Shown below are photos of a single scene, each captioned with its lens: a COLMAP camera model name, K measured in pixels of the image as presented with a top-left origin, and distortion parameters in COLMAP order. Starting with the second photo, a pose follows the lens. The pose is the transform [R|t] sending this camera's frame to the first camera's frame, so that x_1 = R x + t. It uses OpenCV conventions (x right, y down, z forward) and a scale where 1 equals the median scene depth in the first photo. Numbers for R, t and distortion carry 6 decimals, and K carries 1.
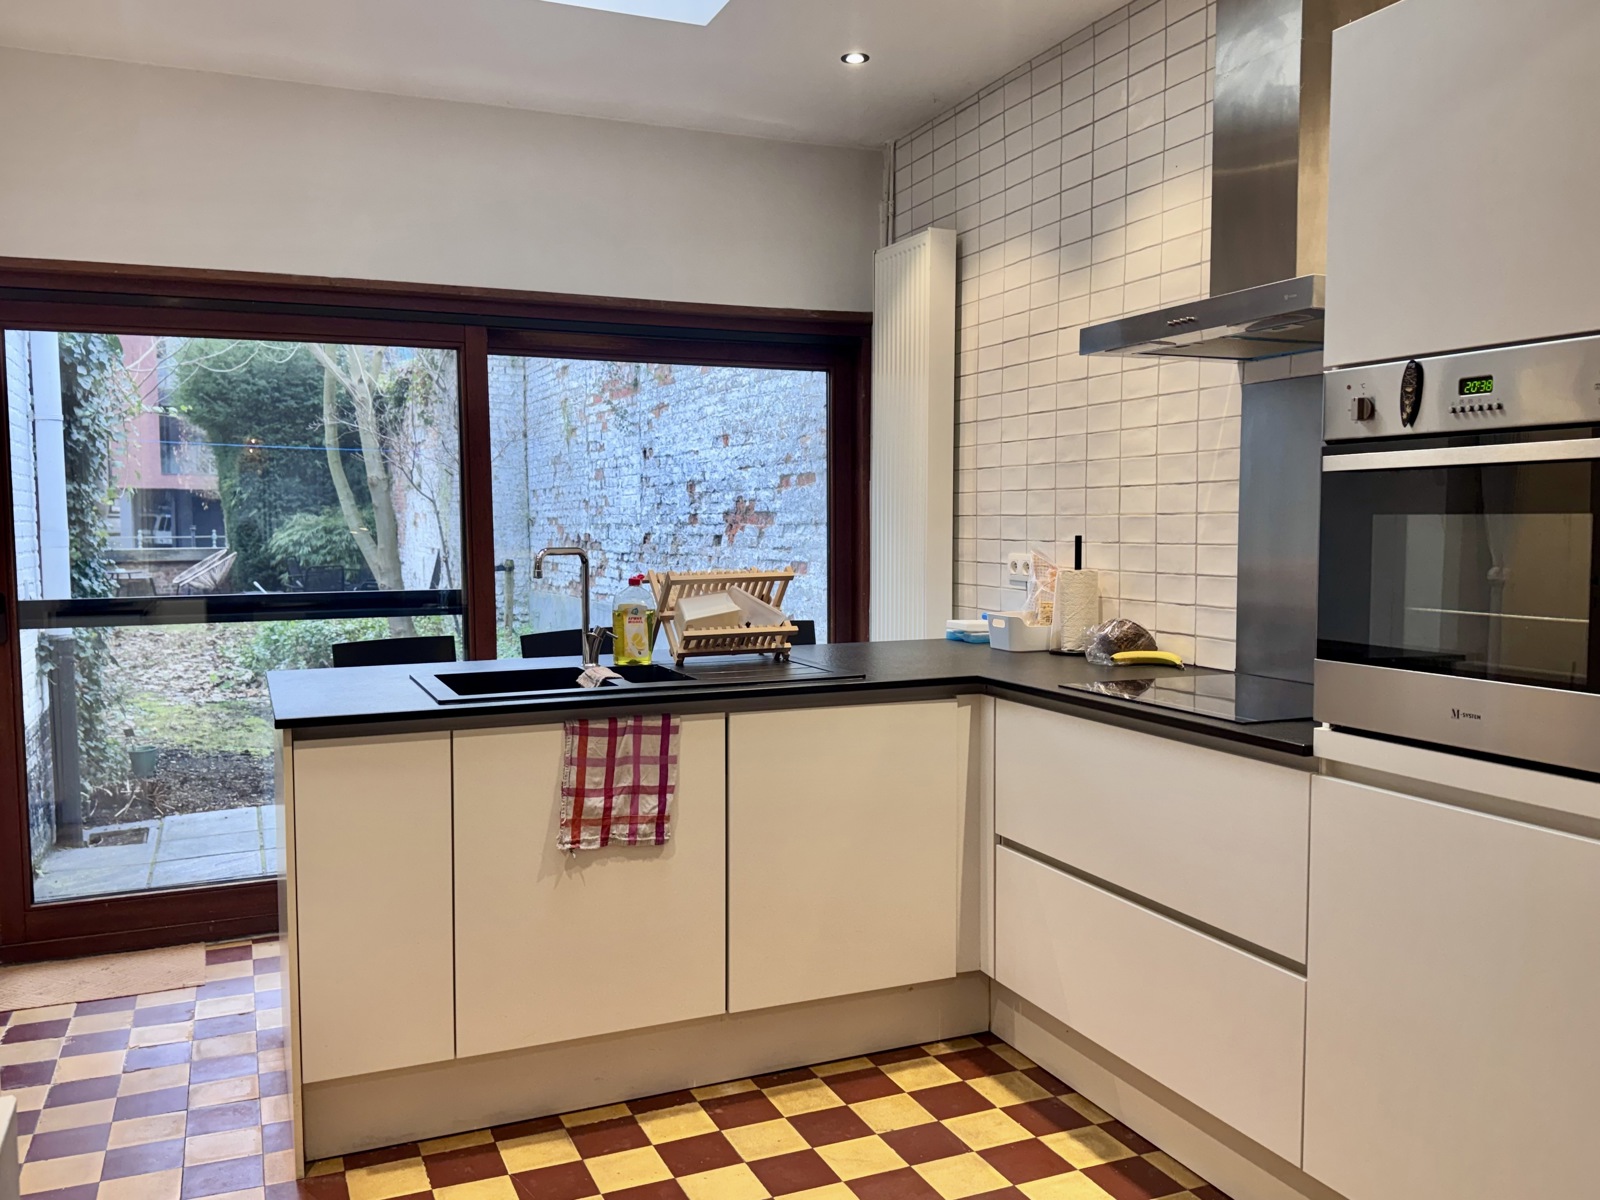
lens RADIAL K [[1322.4, 0, 800.0], [0, 1322.4, 600.0], [0, 0, 1]] dist [0.136233, -0.221379]
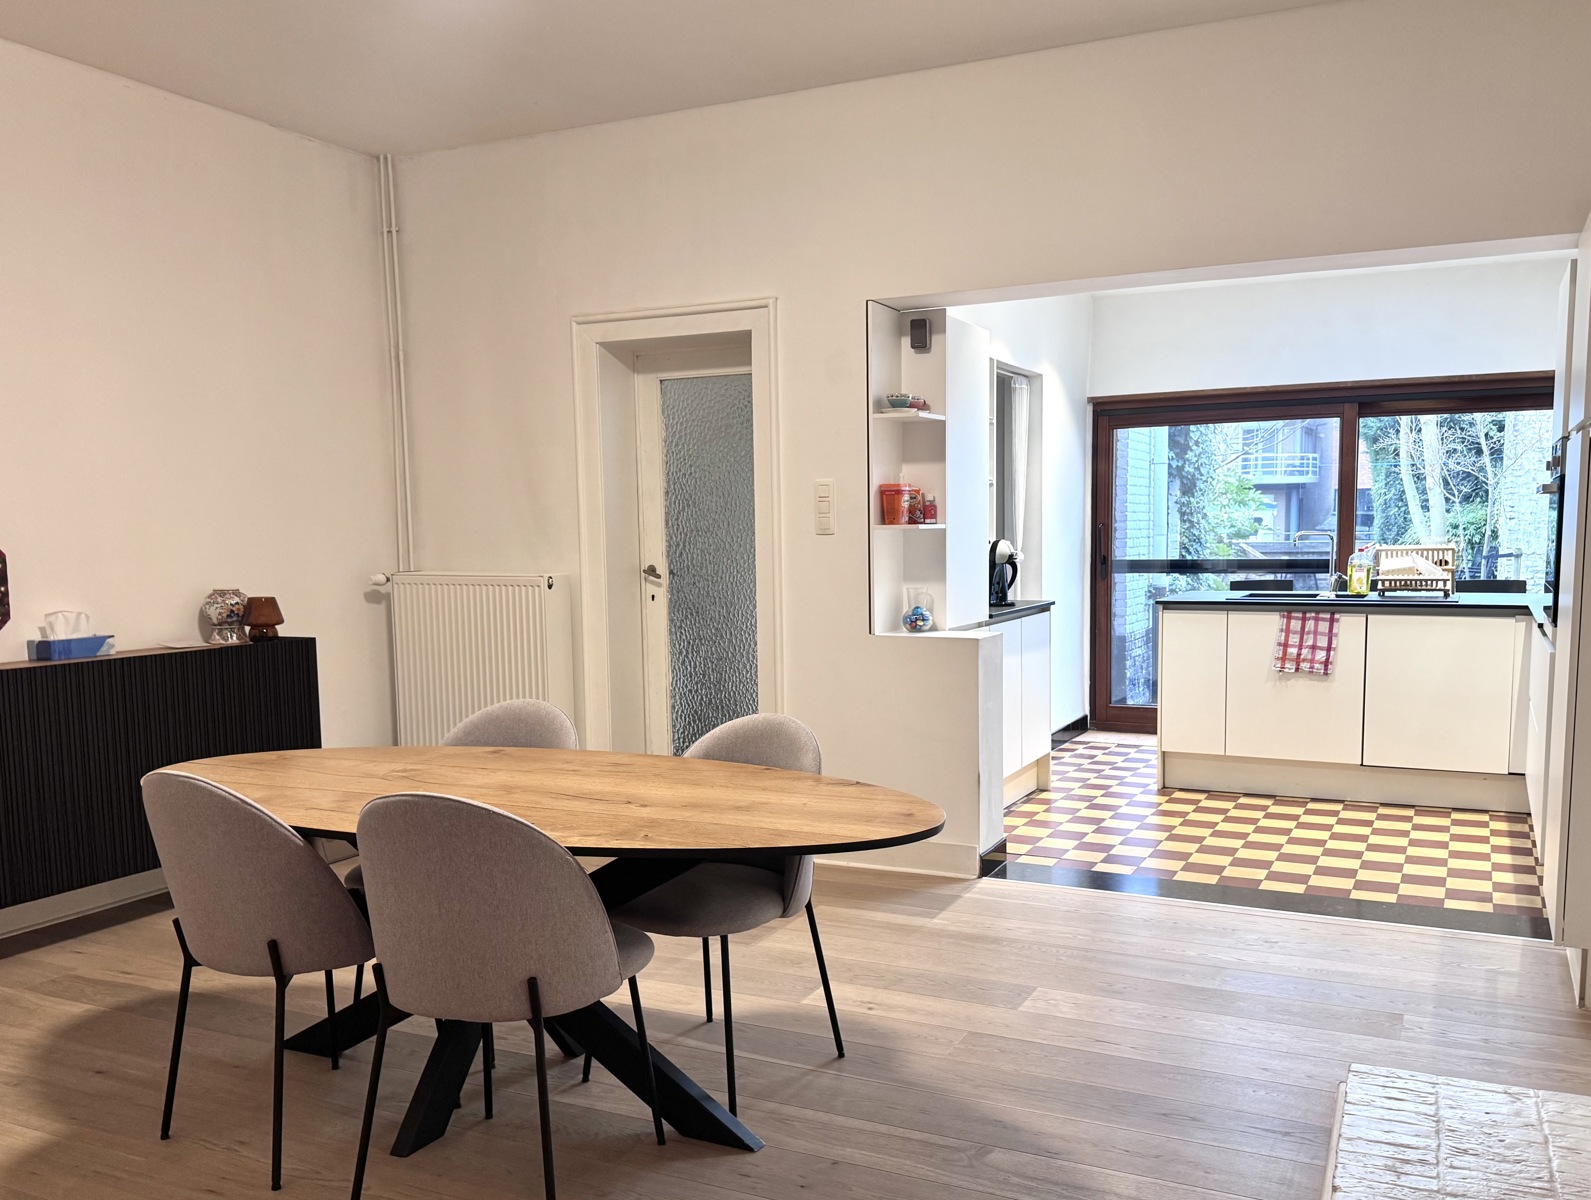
lens RADIAL K [[1315.0, 0, 795.5], [0, 1315.0, 600.0], [0, 0, 1]] dist [0.136233, -0.221379]
pose [[0.641904, 0.043905, -0.765527, 0.949627], [-0.041733, 0.998880, 0.022295, 0.055880], [0.765648, 0.017636, 0.643018, -0.966980]]
